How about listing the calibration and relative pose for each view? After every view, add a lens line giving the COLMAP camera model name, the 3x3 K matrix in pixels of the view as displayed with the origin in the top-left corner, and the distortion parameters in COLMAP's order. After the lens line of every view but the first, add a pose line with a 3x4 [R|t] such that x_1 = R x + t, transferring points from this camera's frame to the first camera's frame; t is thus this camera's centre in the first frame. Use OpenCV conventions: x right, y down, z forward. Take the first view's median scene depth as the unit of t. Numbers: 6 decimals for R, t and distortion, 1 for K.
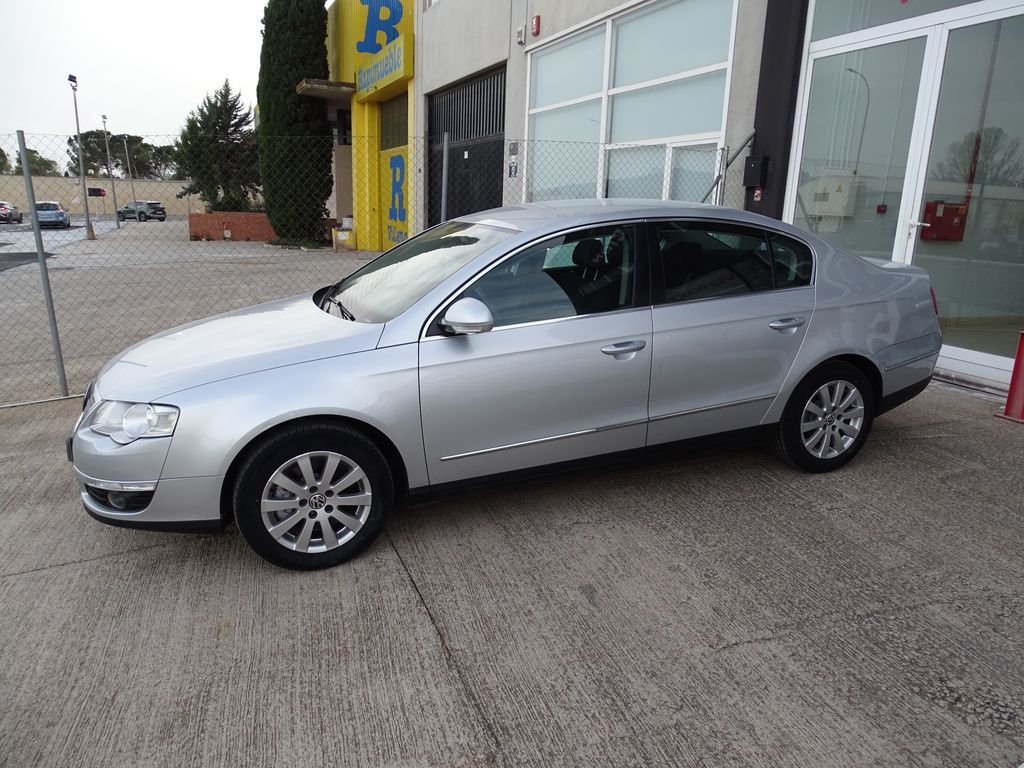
lens RADIAL K [[730.6, 0, 515.3], [0, 730.6, 382.5], [0, 0, 1]] dist [-0.000769, 0.001024]
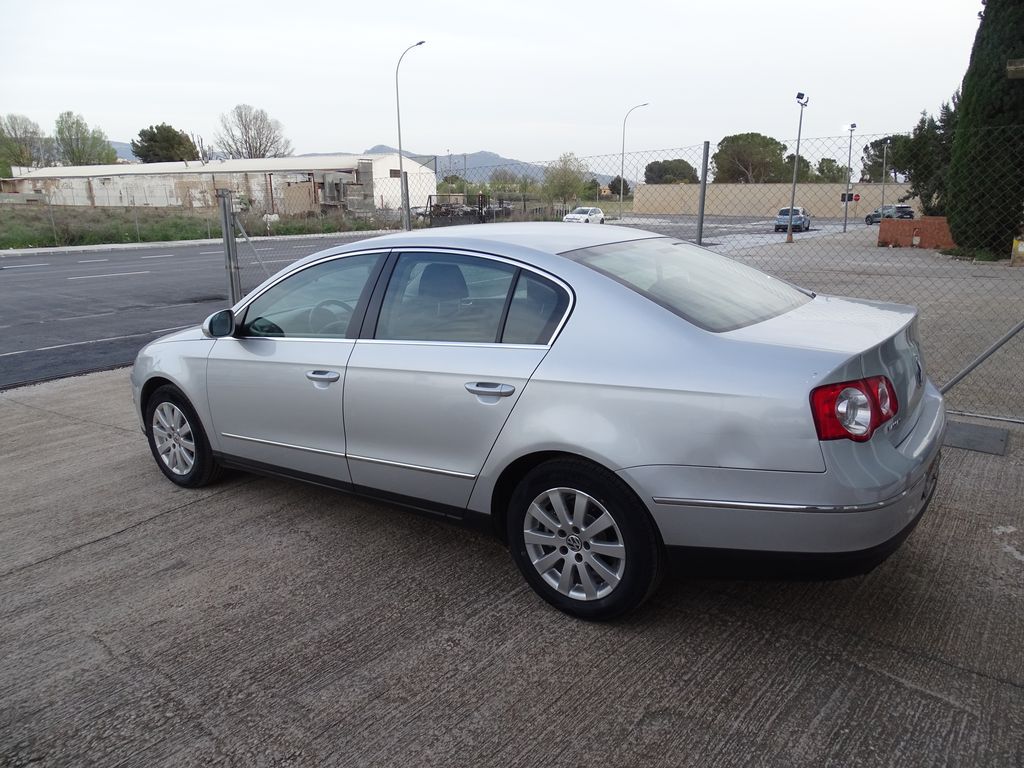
lens RADIAL K [[730.6, 0, 519.1], [0, 730.6, 379.7], [0, 0, 1]] dist [-0.000769, 0.001024]
pose [[0.541481, 0.179264, -0.821379, 0.447155], [-0.184657, 0.978504, 0.091824, -0.073493], [0.820183, 0.101953, 0.562943, 0.260943]]
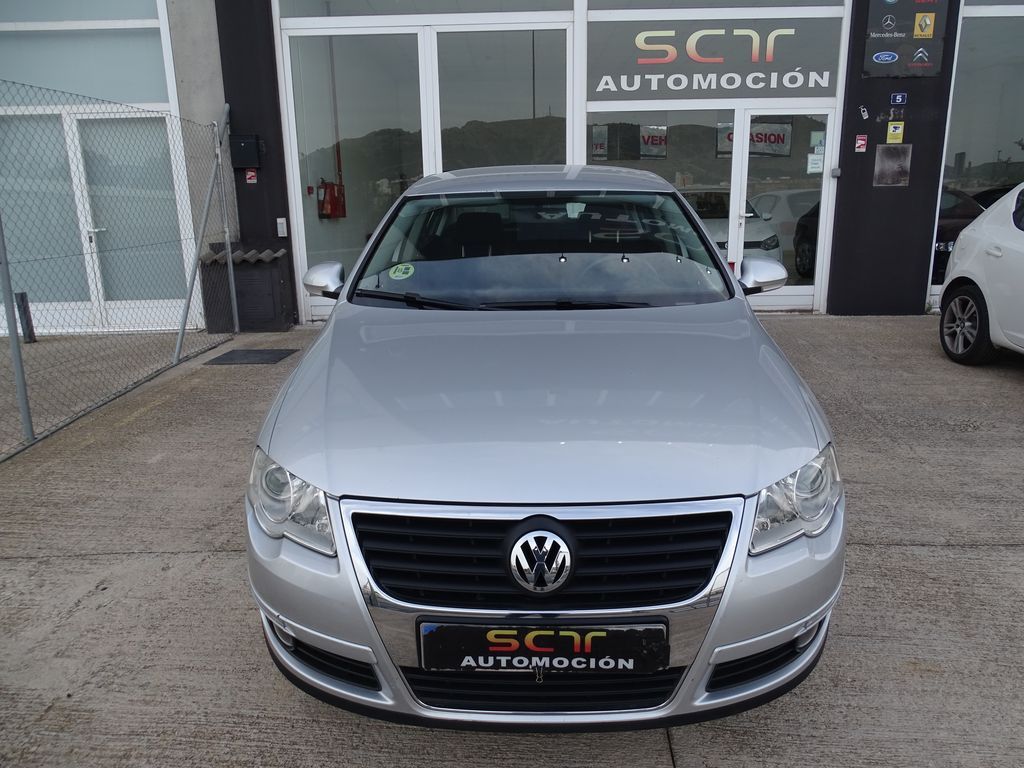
lens RADIAL K [[730.6, 0, 518.8], [0, 730.6, 385.3], [0, 0, 1]] dist [-0.000769, 0.001024]
pose [[0.397881, -0.256990, 0.880708, -0.388919], [0.252400, 0.953585, 0.164228, -0.067959], [-0.882035, 0.156947, 0.444277, 0.314224]]
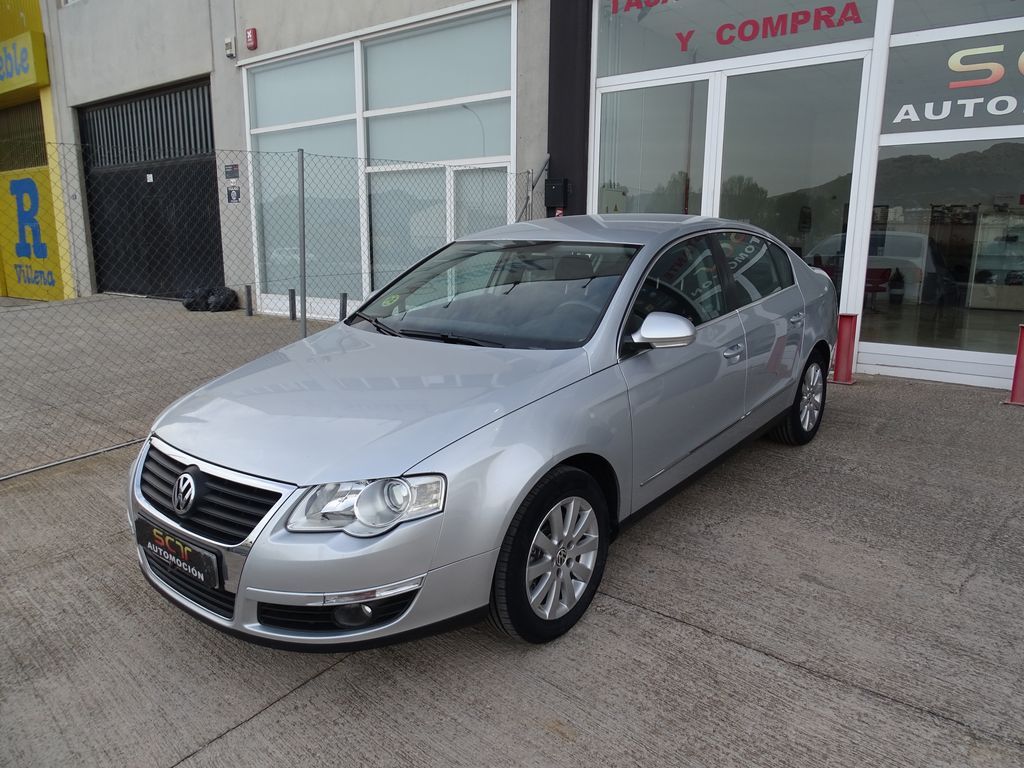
lens RADIAL K [[730.6, 0, 515.8], [0, 730.6, 385.2], [0, 0, 1]] dist [-0.000769, 0.001024]
pose [[0.872559, -0.123244, 0.472706, -0.250324], [0.138782, 0.990321, 0.002022, -0.017113], [-0.468380, 0.063839, 0.881218, 0.088401]]
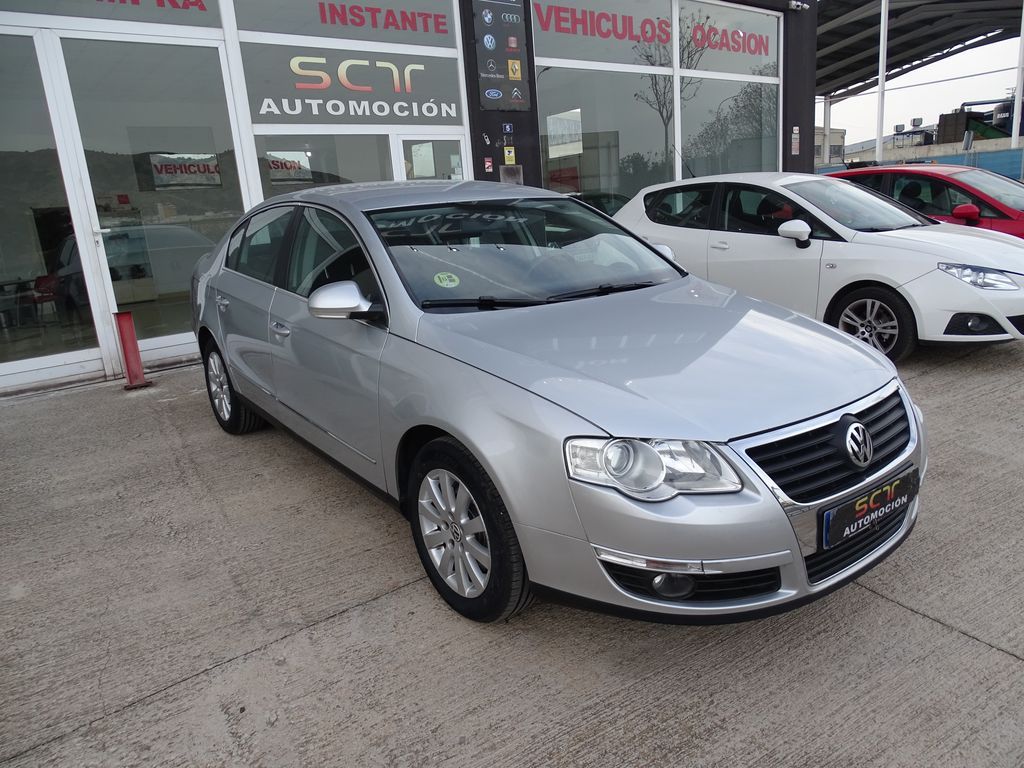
lens RADIAL K [[730.6, 0, 515.0], [0, 730.6, 386.9], [0, 0, 1]] dist [-0.000769, 0.001024]
pose [[-0.262758, -0.239720, 0.934608, -0.436730], [0.300704, 0.900056, 0.315398, -0.128169], [-0.916807, 0.363914, -0.164412, 0.544155]]
